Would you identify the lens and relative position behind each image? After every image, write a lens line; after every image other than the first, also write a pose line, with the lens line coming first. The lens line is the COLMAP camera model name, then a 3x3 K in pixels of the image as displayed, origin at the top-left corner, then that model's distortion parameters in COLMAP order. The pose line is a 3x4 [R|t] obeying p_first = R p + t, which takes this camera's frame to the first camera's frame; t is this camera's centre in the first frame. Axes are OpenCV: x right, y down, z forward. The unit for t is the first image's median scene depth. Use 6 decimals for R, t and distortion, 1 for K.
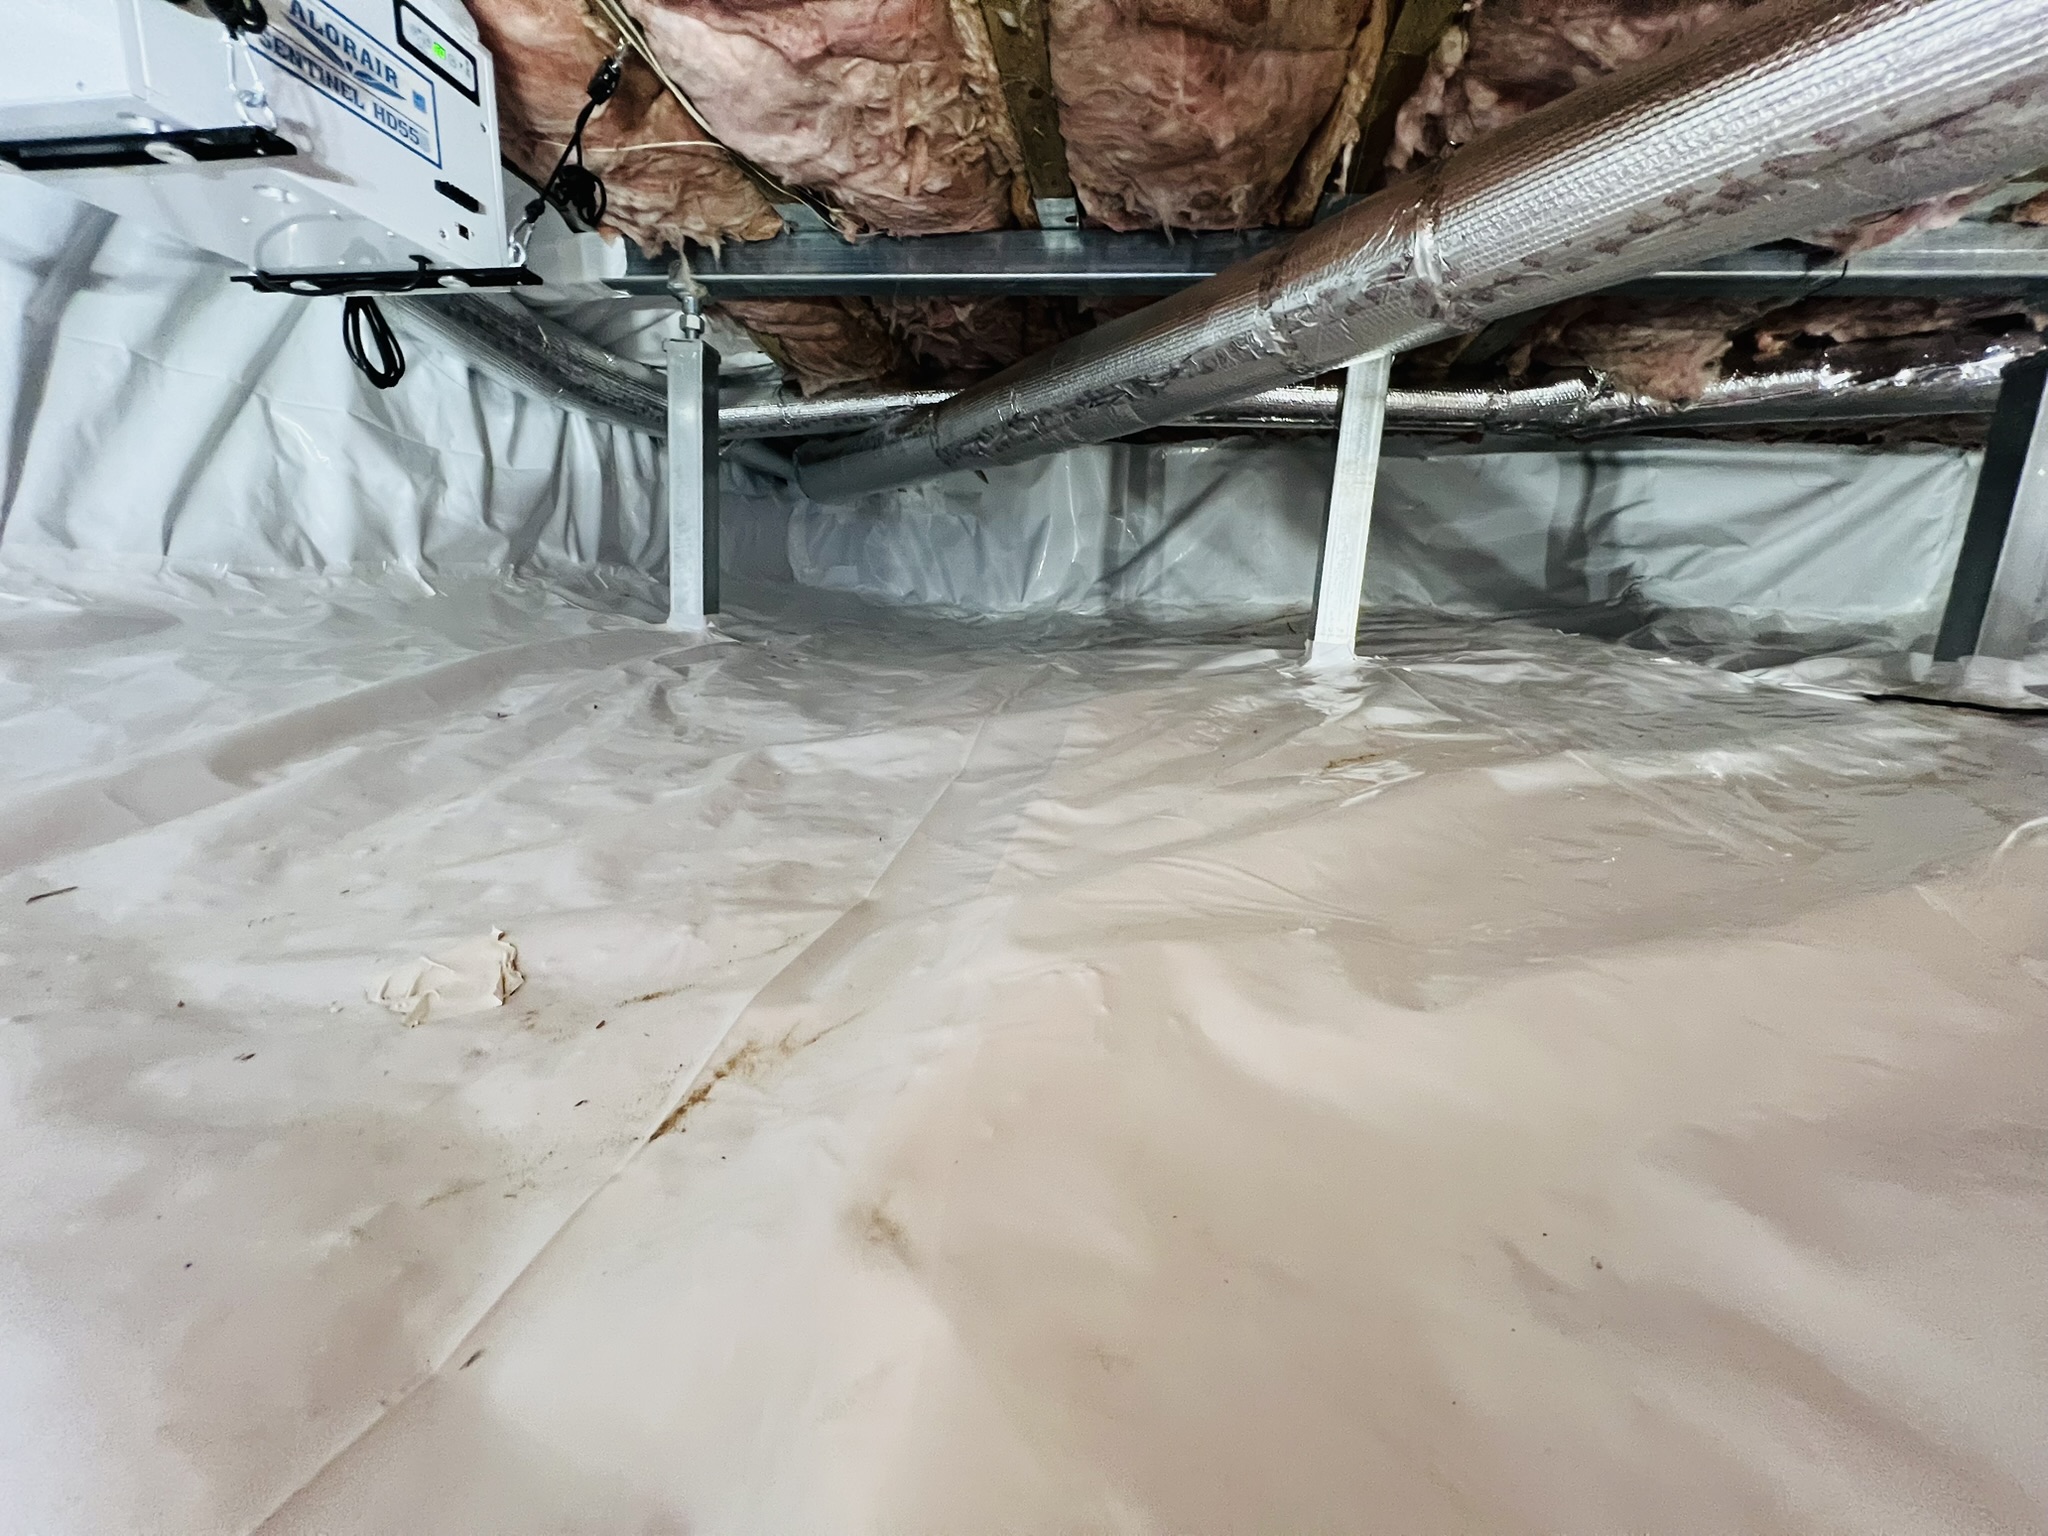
lens RADIAL K [[824.0, 0, 1020.1], [0, 824.0, 763.9], [0, 0, 1]] dist [0.009712, -0.001305]
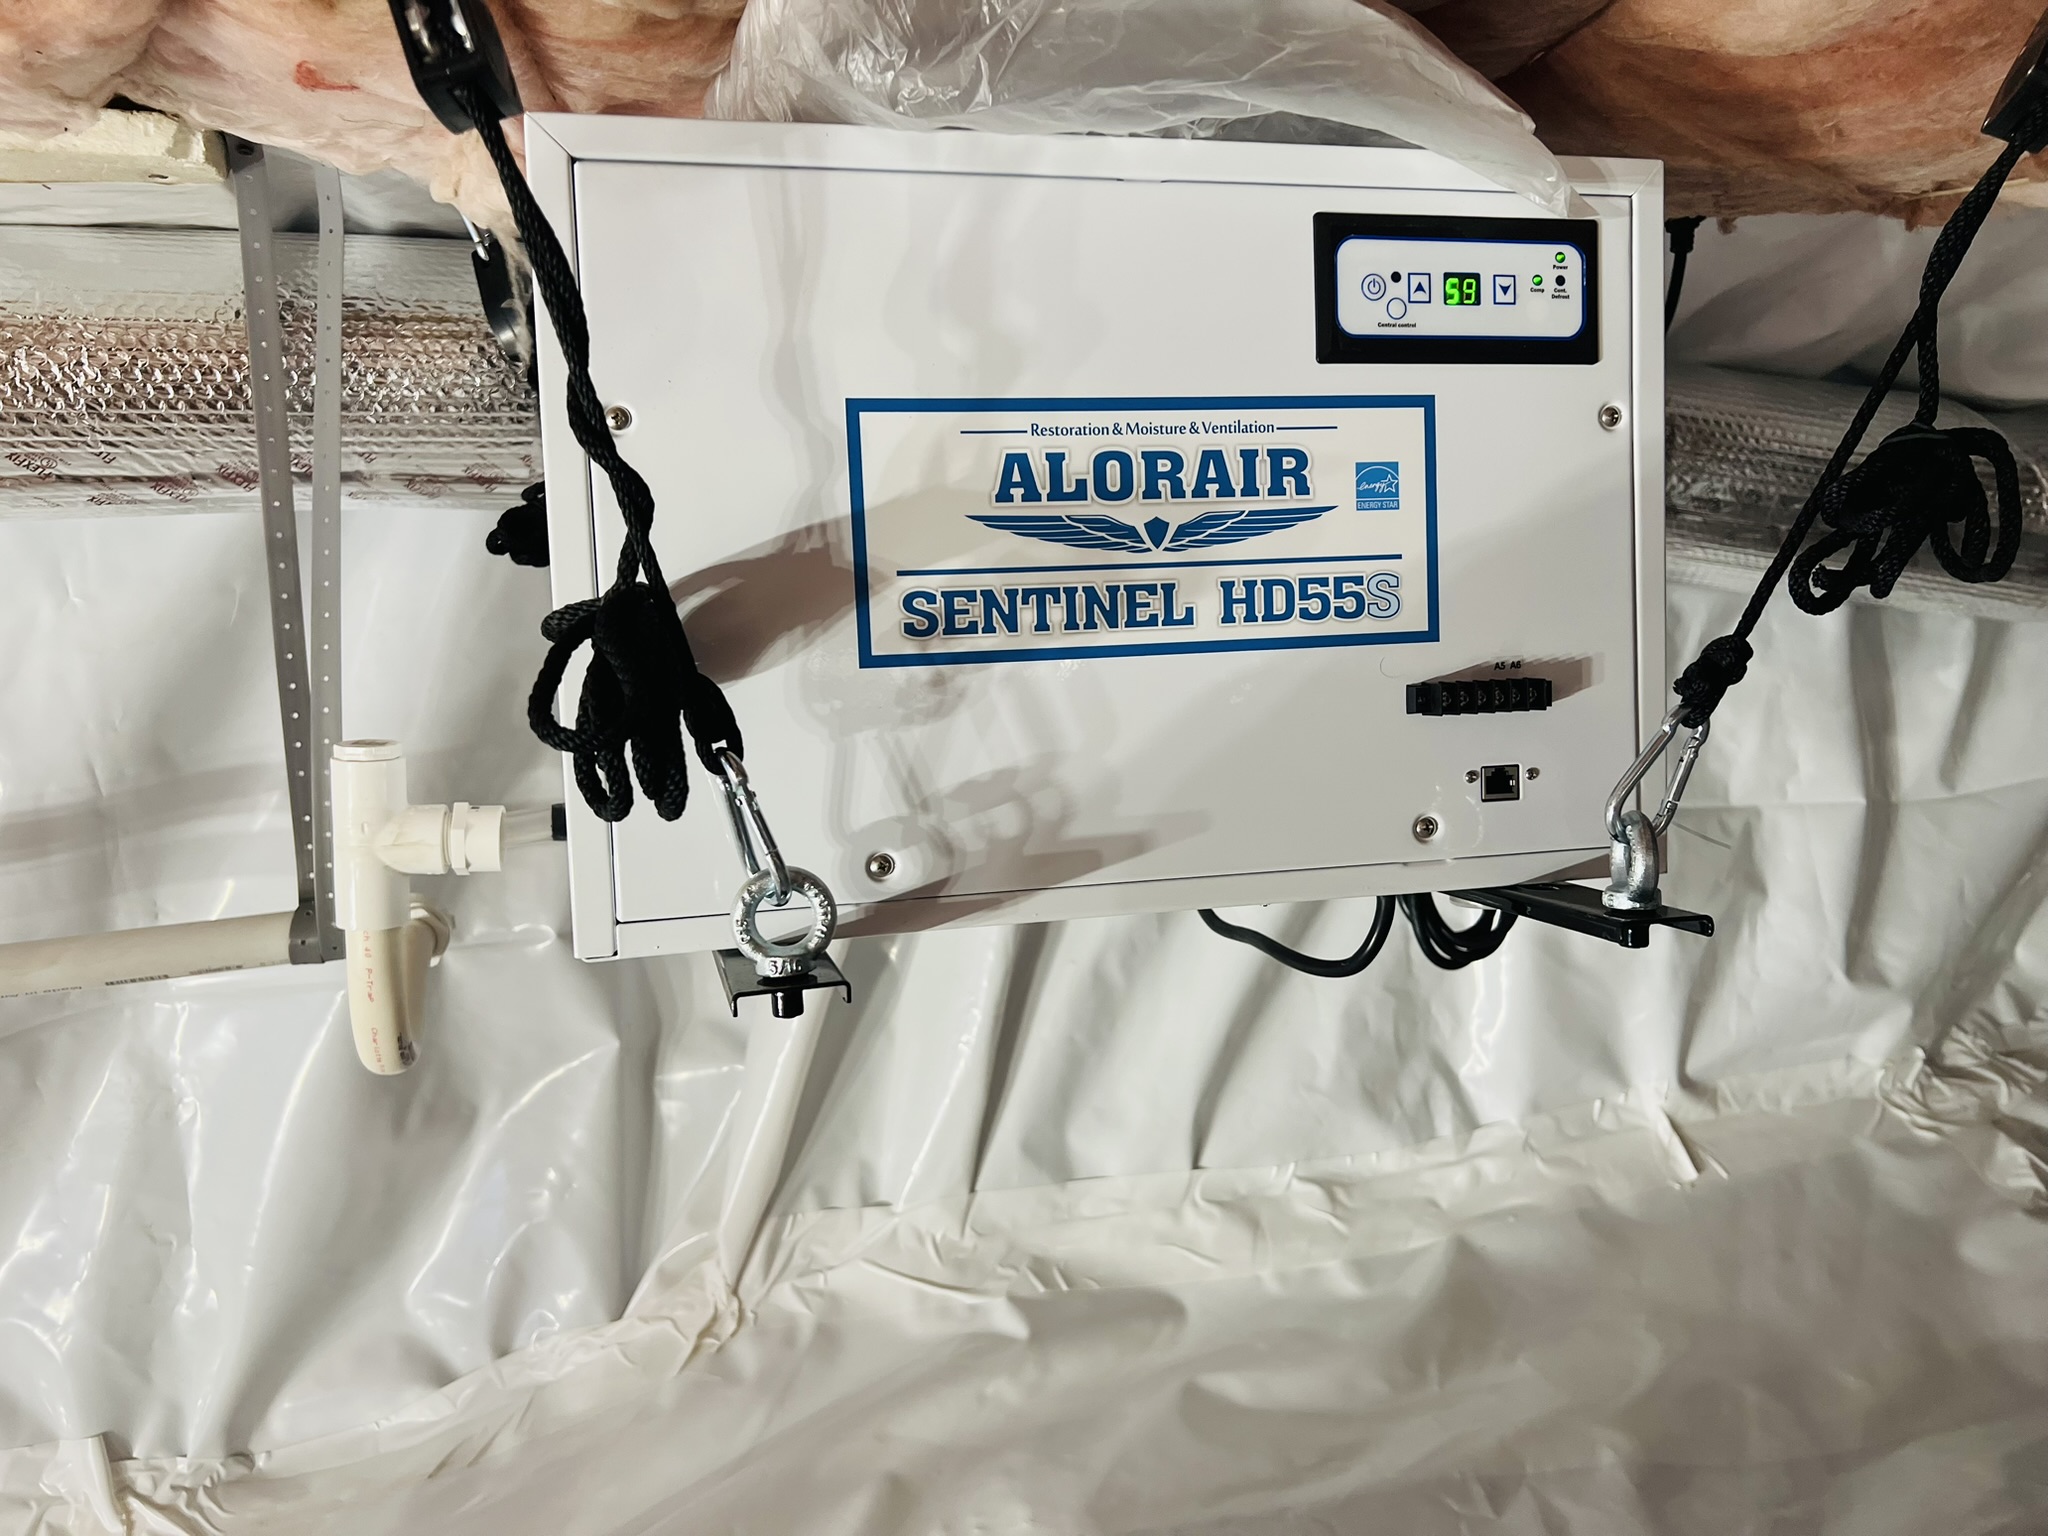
lens RADIAL K [[1579.8, 0, 1017.8], [0, 1579.8, 764.9], [0, 0, 1]] dist [0.033006, -0.036941]
pose [[0.388313, 0.045481, -0.920404, -0.215356], [-0.113233, 0.993568, 0.001324, -0.699029], [0.914544, 0.103706, 0.390966, 0.668901]]
